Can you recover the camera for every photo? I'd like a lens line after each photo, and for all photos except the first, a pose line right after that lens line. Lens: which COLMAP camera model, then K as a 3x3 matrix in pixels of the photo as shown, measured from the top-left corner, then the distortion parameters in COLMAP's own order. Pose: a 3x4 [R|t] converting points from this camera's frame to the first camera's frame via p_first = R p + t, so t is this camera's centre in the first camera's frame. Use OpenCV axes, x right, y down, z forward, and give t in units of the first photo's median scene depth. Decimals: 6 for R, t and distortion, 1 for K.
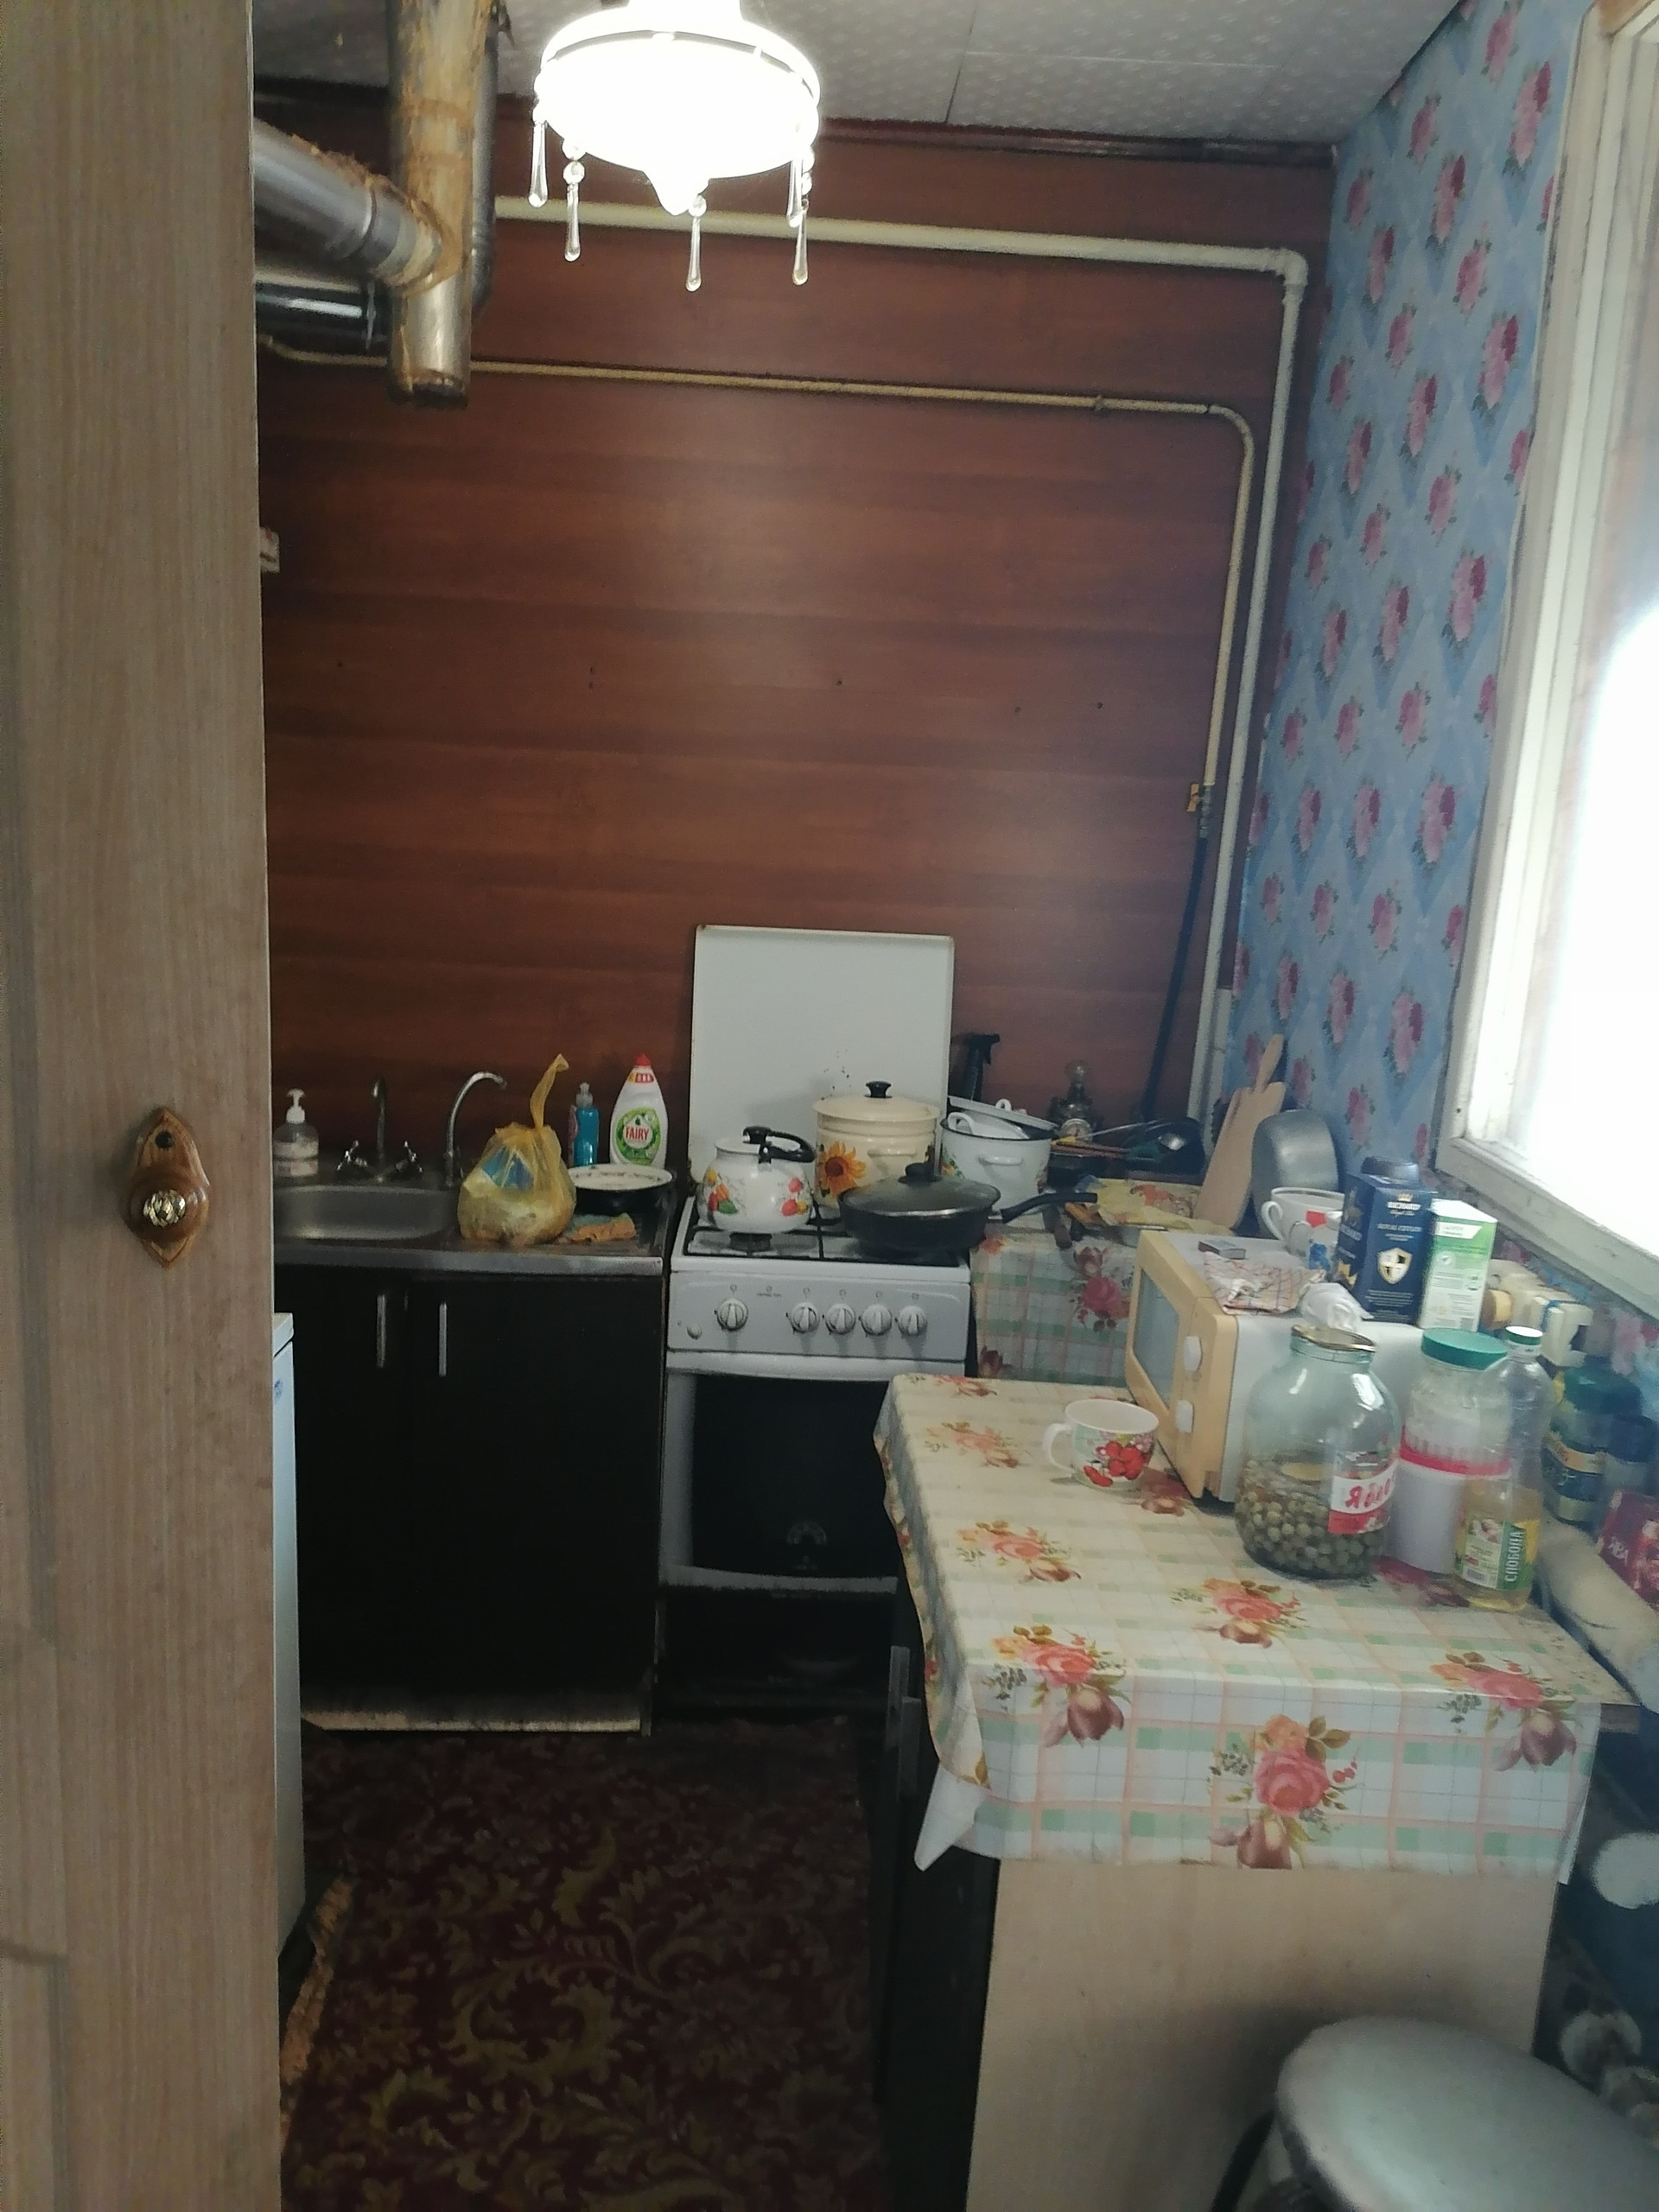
lens RADIAL K [[1651.9, 0, 816.4], [0, 1651.9, 1108.3], [0, 0, 1]] dist [0.088503, -0.111697]
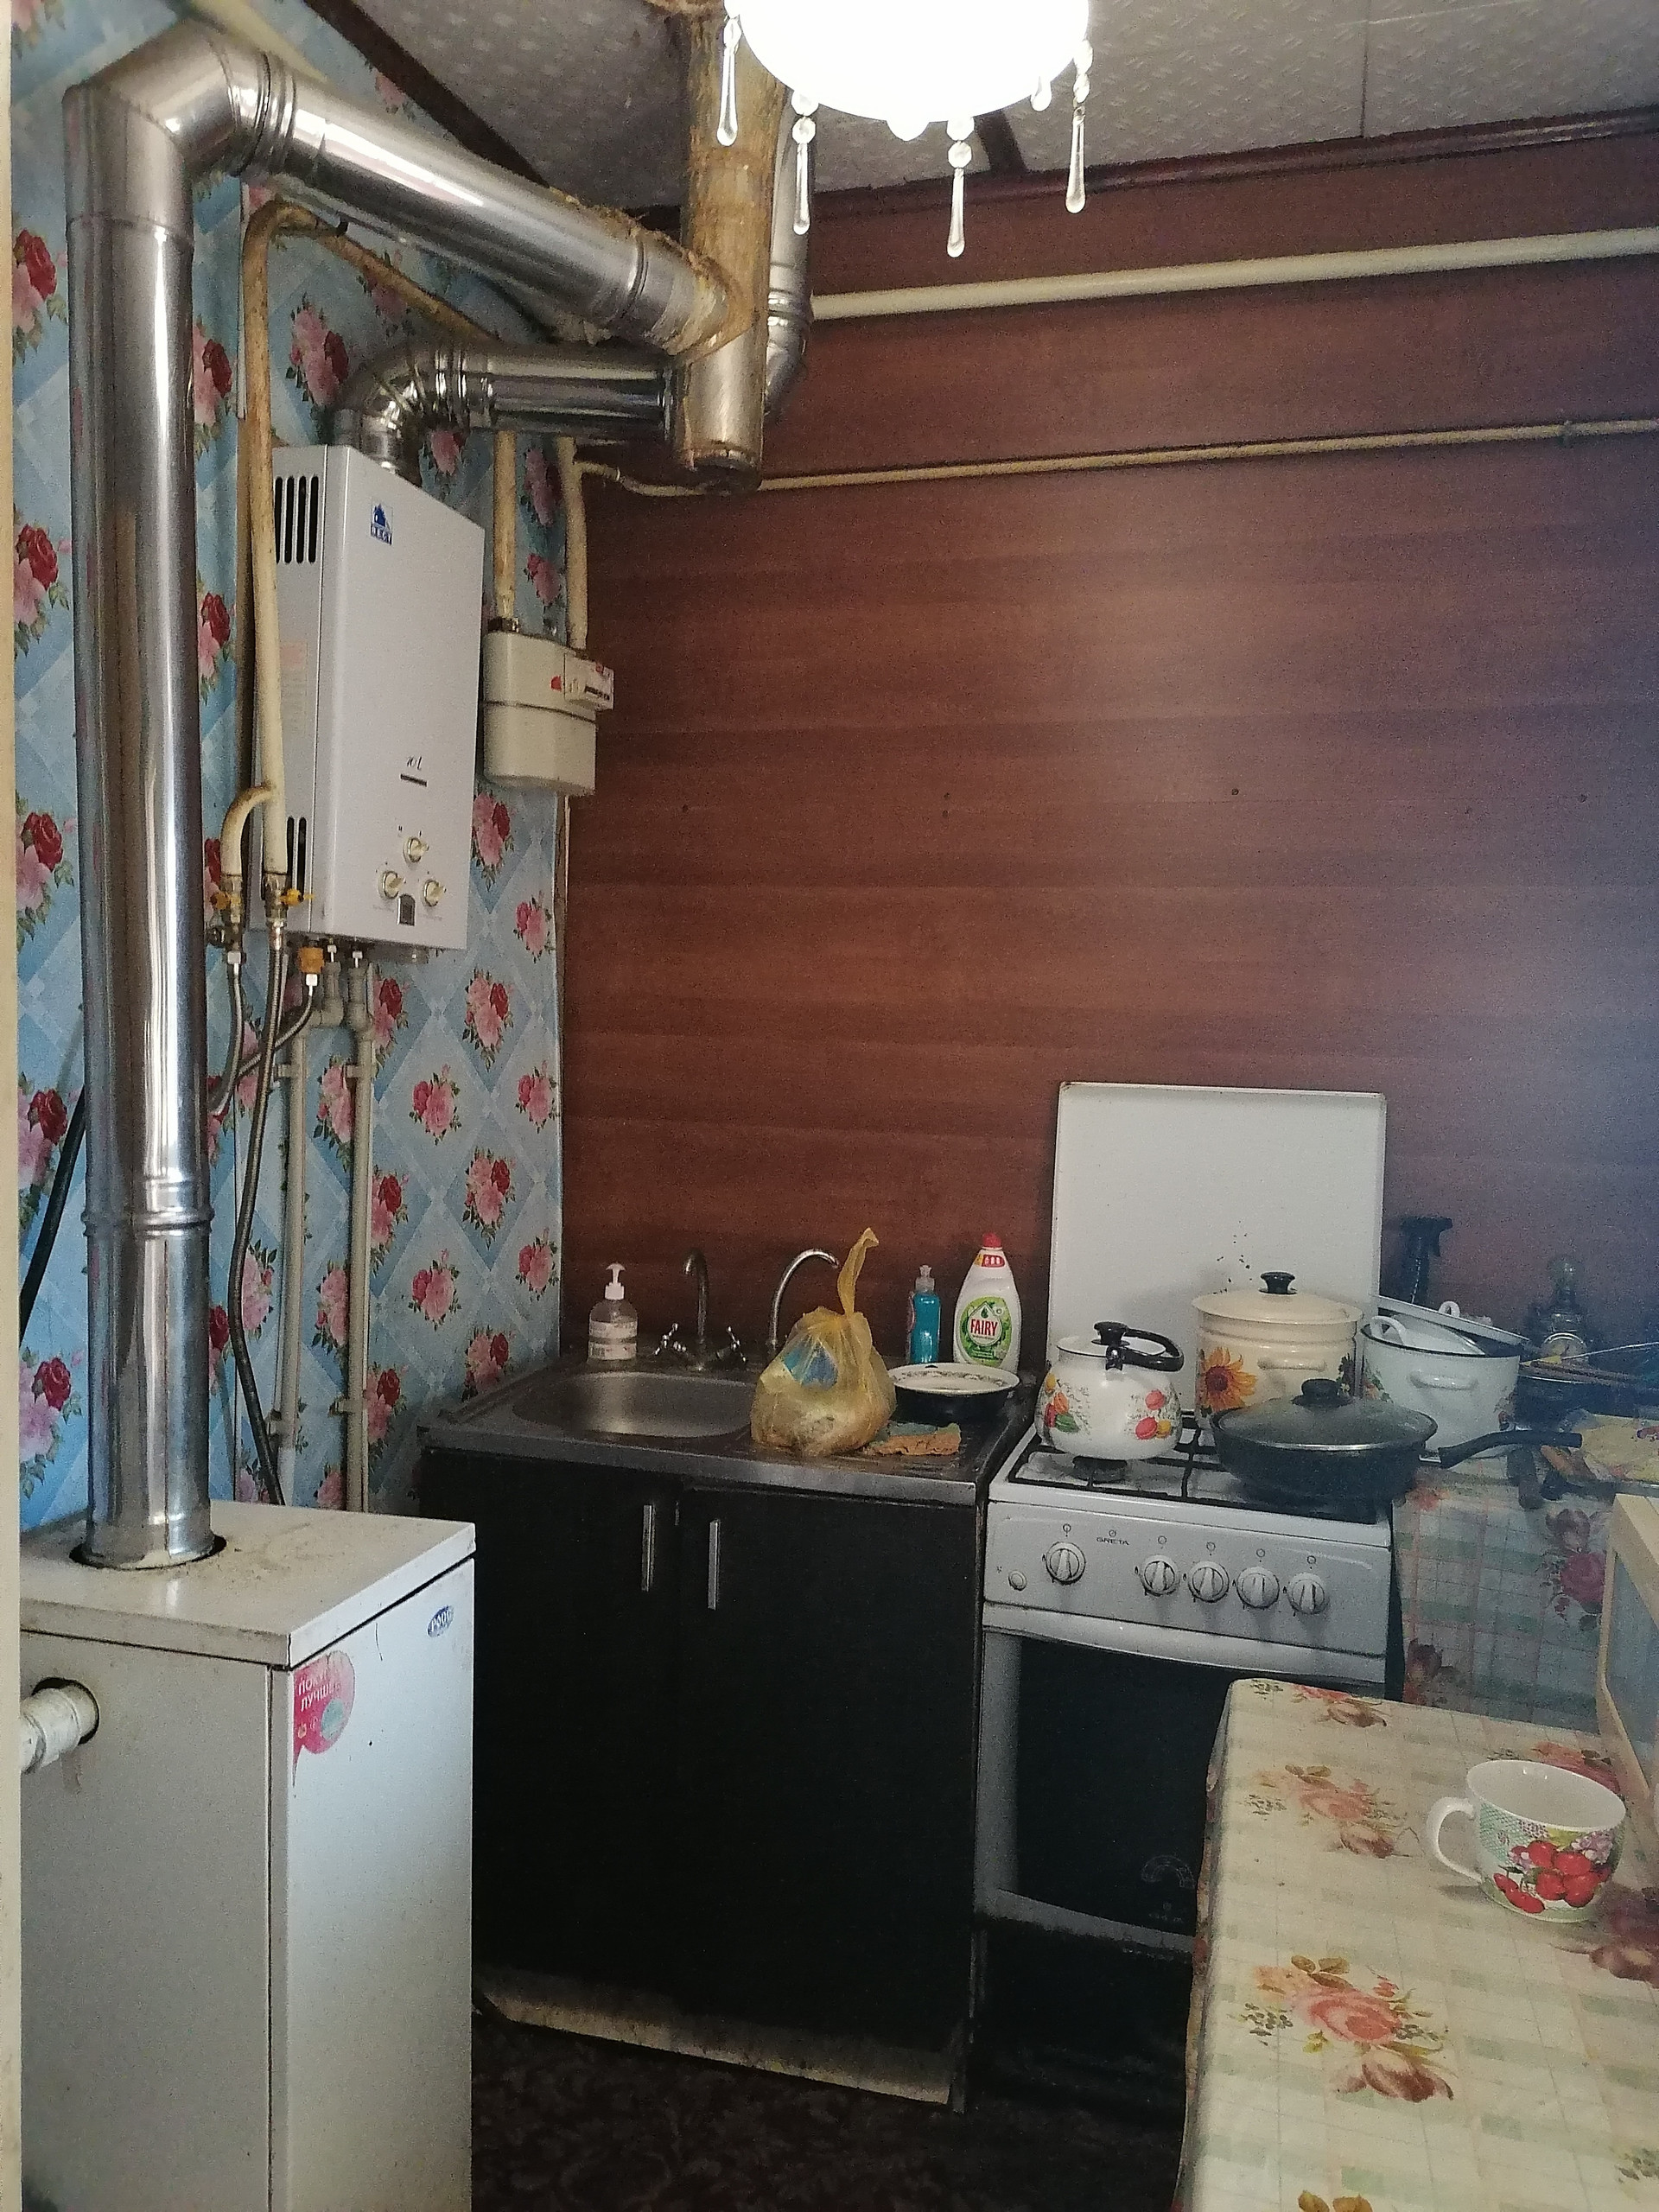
lens RADIAL K [[1651.9, 0, 811.4], [0, 1651.9, 1105.2], [0, 0, 1]] dist [0.088503, -0.111697]
pose [[0.954046, -0.000879, -0.299658, 0.067886], [-0.036830, 0.992070, -0.120171, 0.008708], [0.297387, 0.125685, 0.946448, 0.185571]]
